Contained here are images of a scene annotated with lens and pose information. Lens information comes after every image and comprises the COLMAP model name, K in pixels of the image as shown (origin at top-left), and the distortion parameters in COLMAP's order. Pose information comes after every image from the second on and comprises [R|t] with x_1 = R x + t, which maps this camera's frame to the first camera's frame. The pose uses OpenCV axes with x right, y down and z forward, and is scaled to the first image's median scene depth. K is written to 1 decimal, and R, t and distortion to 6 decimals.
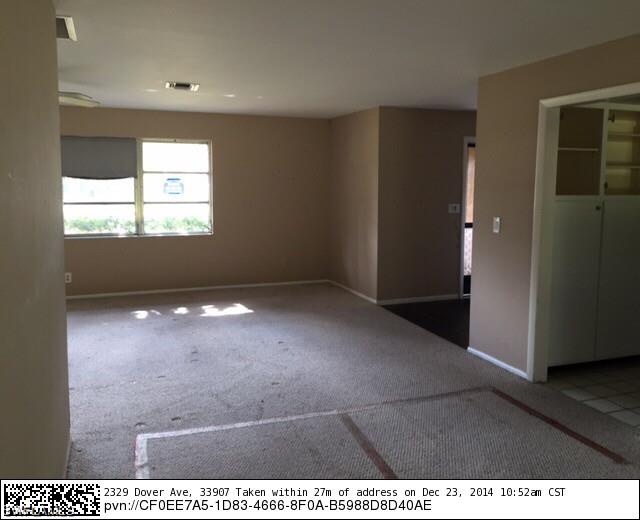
lens RADIAL K [[541.4, 0, 320.8], [0, 541.4, 233.7], [0, 0, 1]] dist [0.088787, -0.131968]
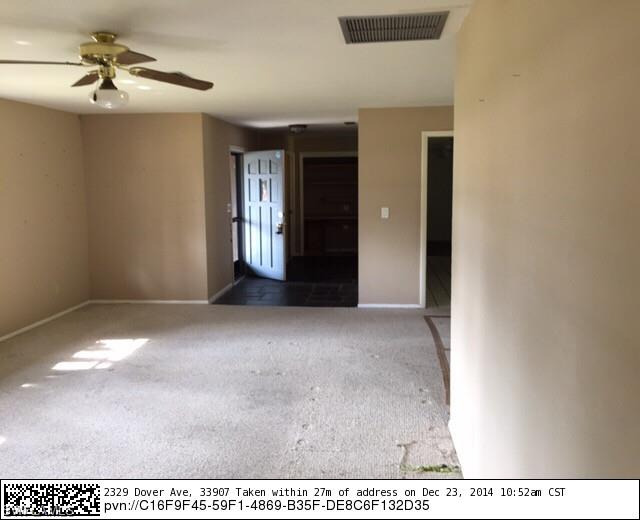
lens RADIAL K [[541.4, 0, 320.8], [0, 541.4, 233.7], [0, 0, 1]] dist [0.088787, -0.131968]
pose [[0.443060, -0.097932, 0.891127, -1.058696], [0.100123, 0.993202, 0.059369, -0.064175], [-0.890883, 0.062919, 0.449854, 0.506351]]
